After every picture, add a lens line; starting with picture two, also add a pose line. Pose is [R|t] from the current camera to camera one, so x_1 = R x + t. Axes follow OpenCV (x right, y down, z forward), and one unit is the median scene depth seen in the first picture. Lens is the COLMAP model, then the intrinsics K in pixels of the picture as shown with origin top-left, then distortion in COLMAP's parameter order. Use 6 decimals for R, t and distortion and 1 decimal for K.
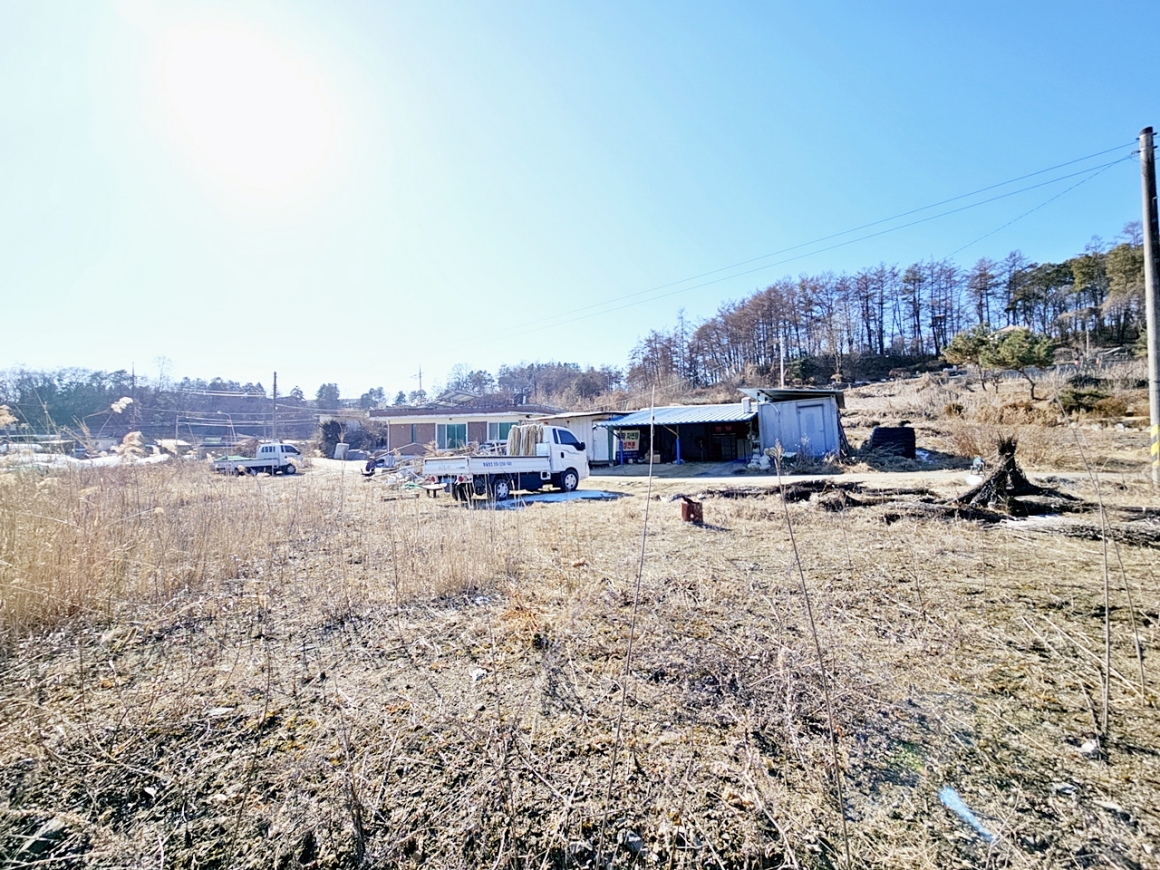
lens RADIAL K [[473.6, 0, 580.0], [0, 473.6, 435.0], [0, 0, 1]] dist [-0.001406, 0.001437]
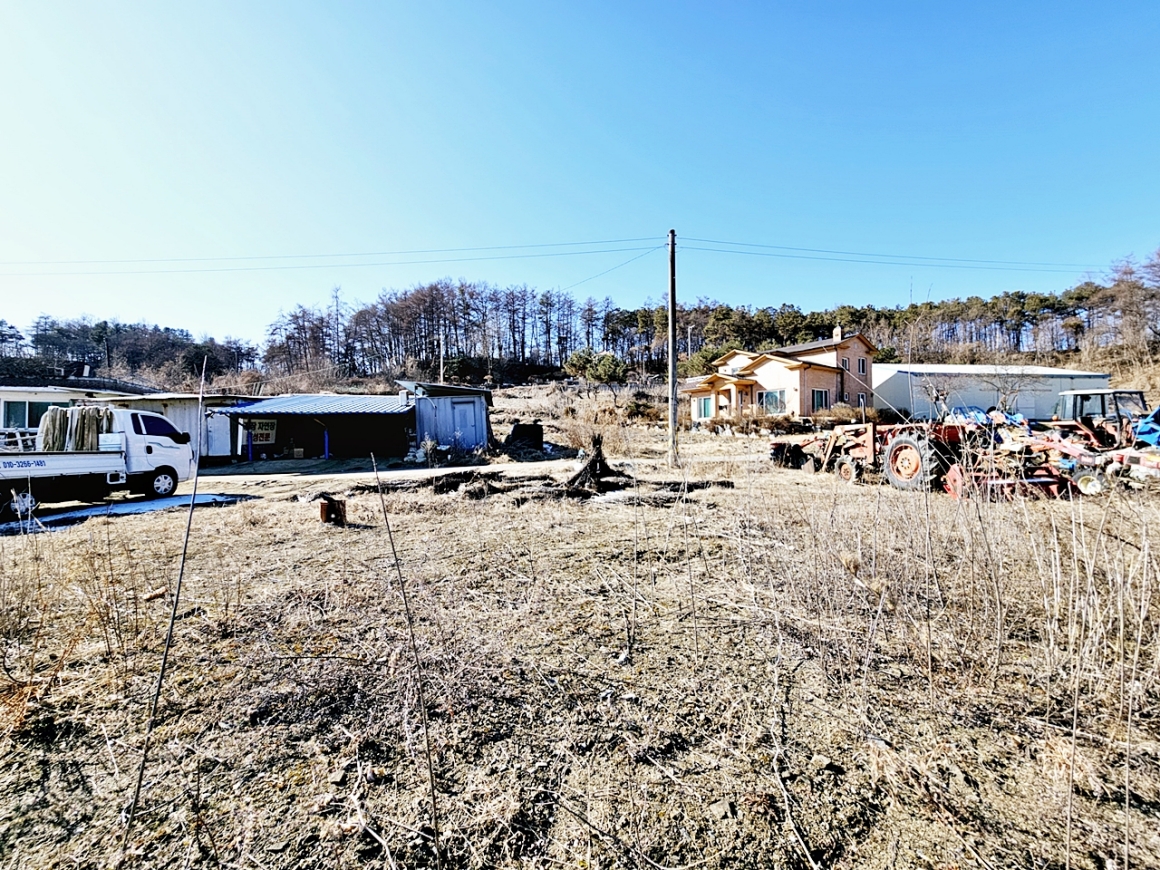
lens RADIAL K [[473.6, 0, 580.0], [0, 473.6, 435.0], [0, 0, 1]] dist [-0.001406, 0.001437]
pose [[0.771996, 0.011670, 0.635520, 0.012188], [-0.020576, 0.999766, 0.006636, 0.000444], [-0.635294, -0.018199, 0.772056, 0.003148]]
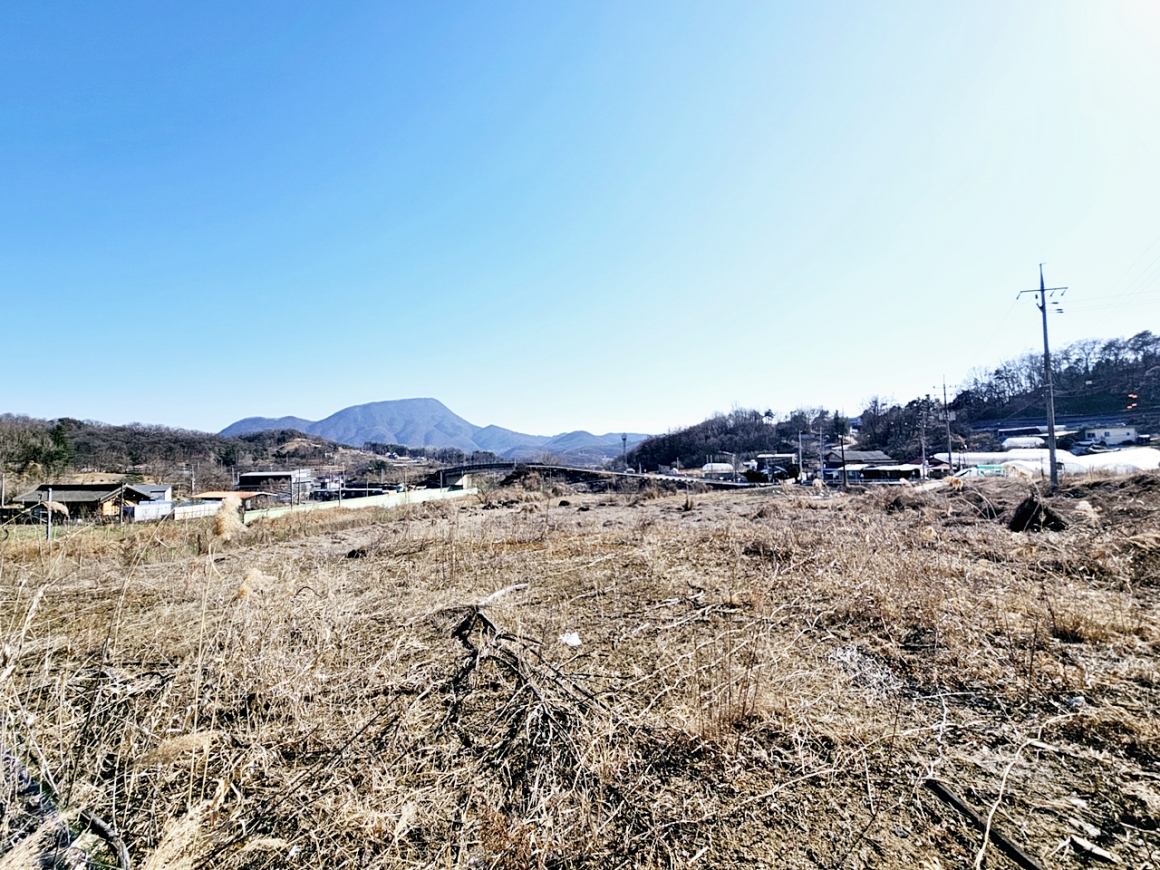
lens RADIAL K [[556.0, 0, 580.0], [0, 556.0, 435.0], [0, 0, 1]] dist [-0.003356, 0.001476]
pose [[-0.023809, -0.035707, -0.999079, -1.681983], [0.052817, 0.997921, -0.036925, 0.087051], [0.998320, -0.053647, -0.021873, 2.357219]]
